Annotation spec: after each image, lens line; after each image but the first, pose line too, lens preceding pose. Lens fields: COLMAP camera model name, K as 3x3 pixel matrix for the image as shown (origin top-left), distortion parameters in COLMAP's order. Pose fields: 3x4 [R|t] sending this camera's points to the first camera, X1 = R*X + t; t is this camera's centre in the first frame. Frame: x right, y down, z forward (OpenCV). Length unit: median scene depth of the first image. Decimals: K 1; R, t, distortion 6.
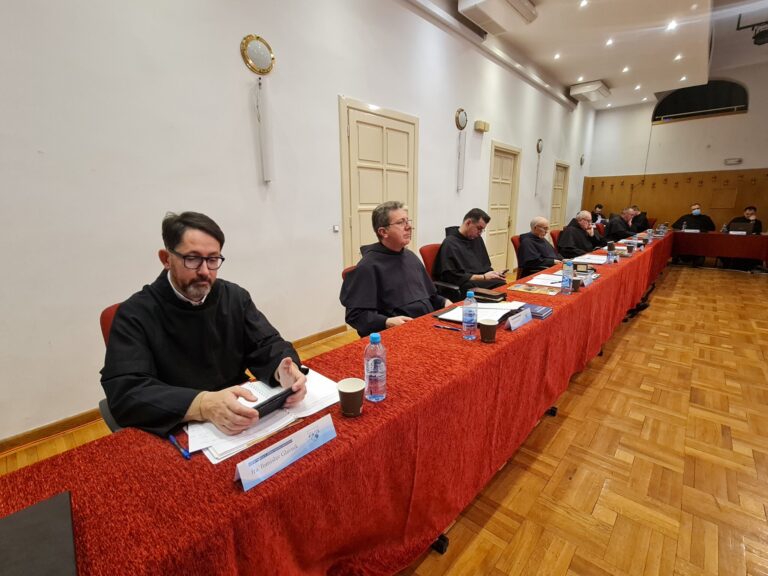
lens RADIAL K [[356.1, 0, 384.9], [0, 356.1, 272.8], [0, 0, 1]] dist [-0.021832, 0.000656]
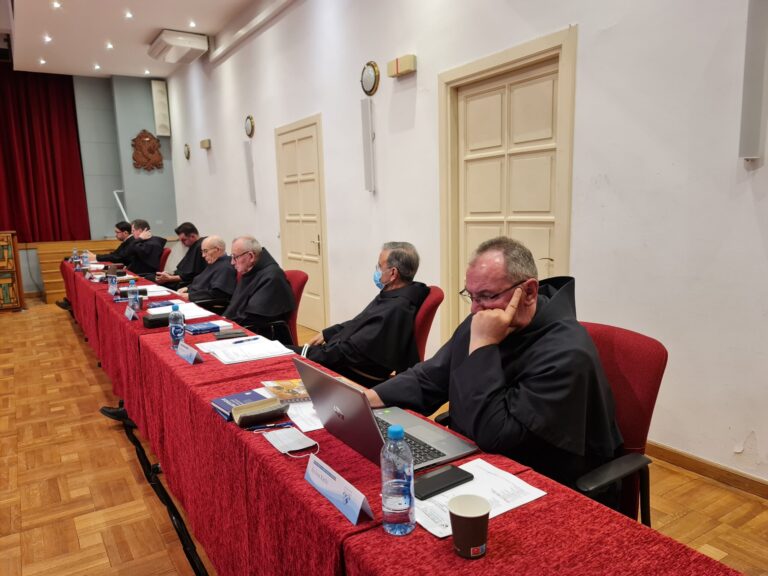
lens RADIAL K [[557.1, 0, 394.0], [0, 557.1, 295.8], [0, 0, 1]] dist [0.070577, -0.076142]
pose [[-0.242815, 0.157913, -0.957133, 1.461869], [-0.167218, 0.965079, 0.201646, -0.325760], [0.955552, 0.209012, -0.207930, 1.596835]]
